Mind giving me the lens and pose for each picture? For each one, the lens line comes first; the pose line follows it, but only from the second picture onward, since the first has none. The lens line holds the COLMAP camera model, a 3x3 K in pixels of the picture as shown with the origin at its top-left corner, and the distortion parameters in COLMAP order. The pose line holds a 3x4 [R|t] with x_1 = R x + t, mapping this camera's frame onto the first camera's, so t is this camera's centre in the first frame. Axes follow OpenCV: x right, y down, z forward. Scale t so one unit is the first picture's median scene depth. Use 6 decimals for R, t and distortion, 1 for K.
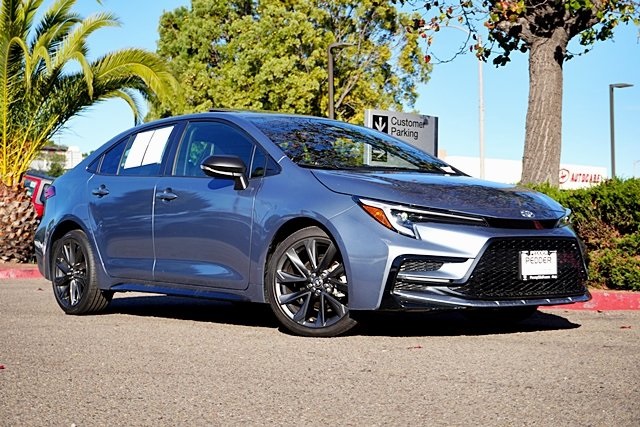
lens RADIAL K [[1170.9, 0, 320.0], [0, 1170.9, 213.5], [0, 0, 1]] dist [-0.122600, 1.137556]
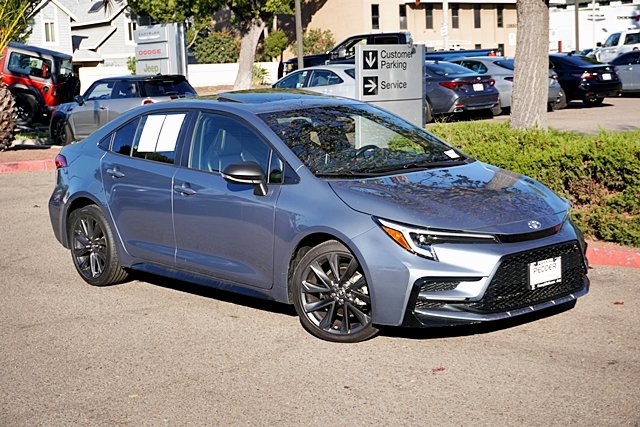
lens RADIAL K [[1170.9, 0, 320.0], [0, 1170.9, 213.5], [0, 0, 1]] dist [-0.122600, 1.137556]
pose [[0.998783, -0.037211, 0.032364, -0.032910], [0.031641, 0.986898, 0.158215, -0.113926], [-0.037827, -0.156999, 0.986874, -0.031961]]
